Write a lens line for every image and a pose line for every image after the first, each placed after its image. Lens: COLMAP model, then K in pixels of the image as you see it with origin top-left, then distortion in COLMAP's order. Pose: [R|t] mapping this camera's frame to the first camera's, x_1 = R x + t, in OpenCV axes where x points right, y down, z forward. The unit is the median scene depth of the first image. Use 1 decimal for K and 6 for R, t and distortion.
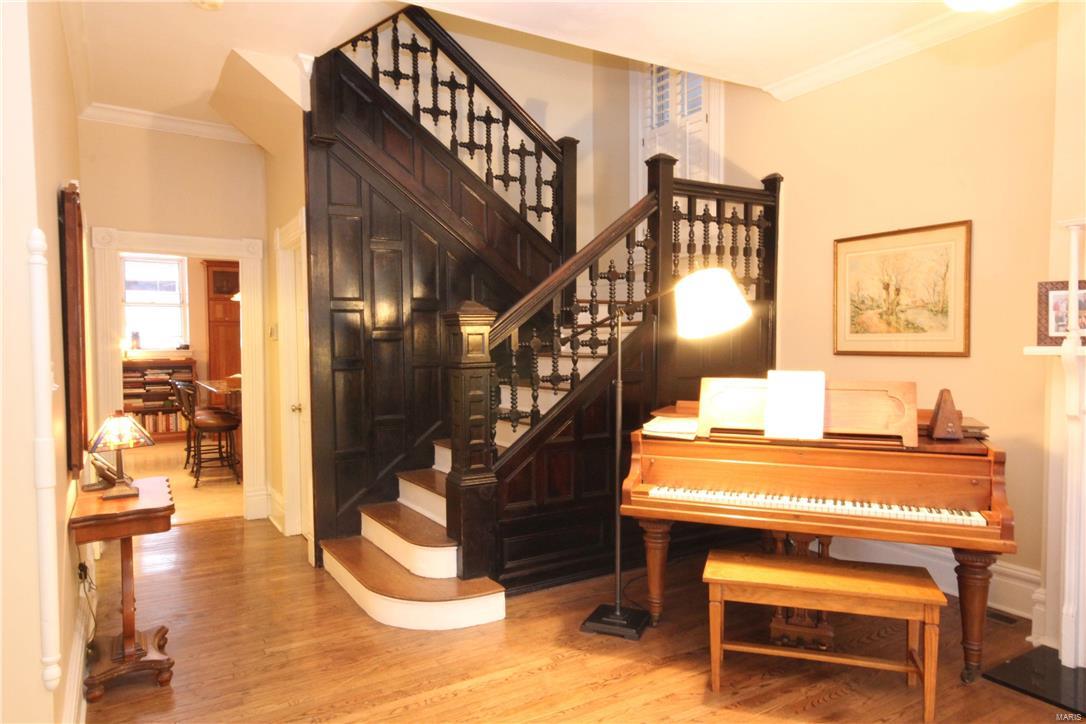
lens RADIAL K [[703.4, 0, 552.2], [0, 703.4, 368.5], [0, 0, 1]] dist [0.001734, 0.024827]
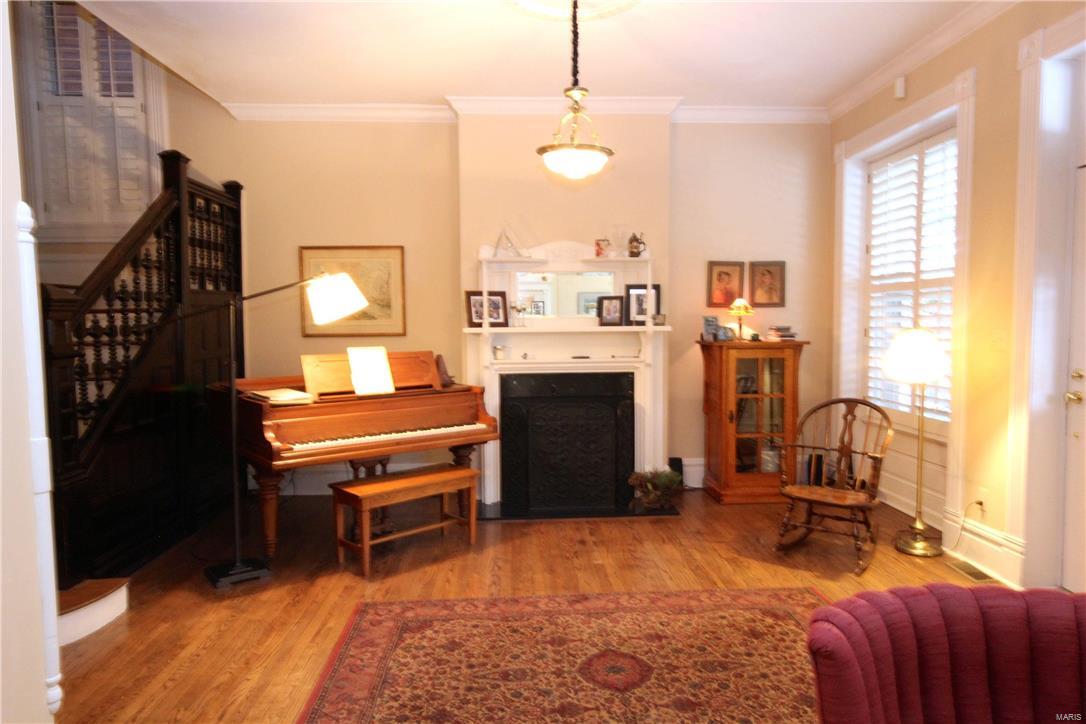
lens RADIAL K [[703.4, 0, 552.2], [0, 703.4, 368.5], [0, 0, 1]] dist [0.001734, 0.024827]
pose [[0.469348, -0.060523, 0.880937, -0.560519], [0.042860, 0.998034, 0.045733, -0.001520], [-0.881973, 0.016292, 0.471019, 0.003788]]
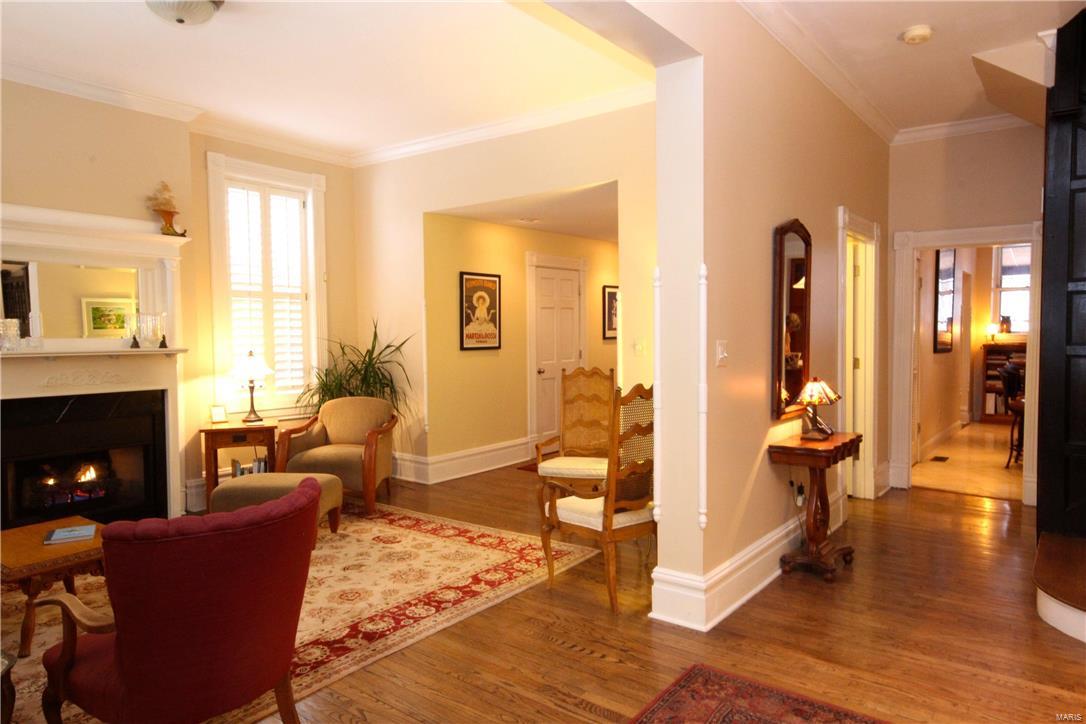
lens RADIAL K [[703.4, 0, 552.2], [0, 703.4, 368.5], [0, 0, 1]] dist [0.001734, 0.024827]
pose [[0.364506, 0.053043, -0.929689, 0.520935], [-0.030931, 0.998515, 0.044842, -0.004077], [0.930687, 0.012411, 0.365606, 0.017629]]
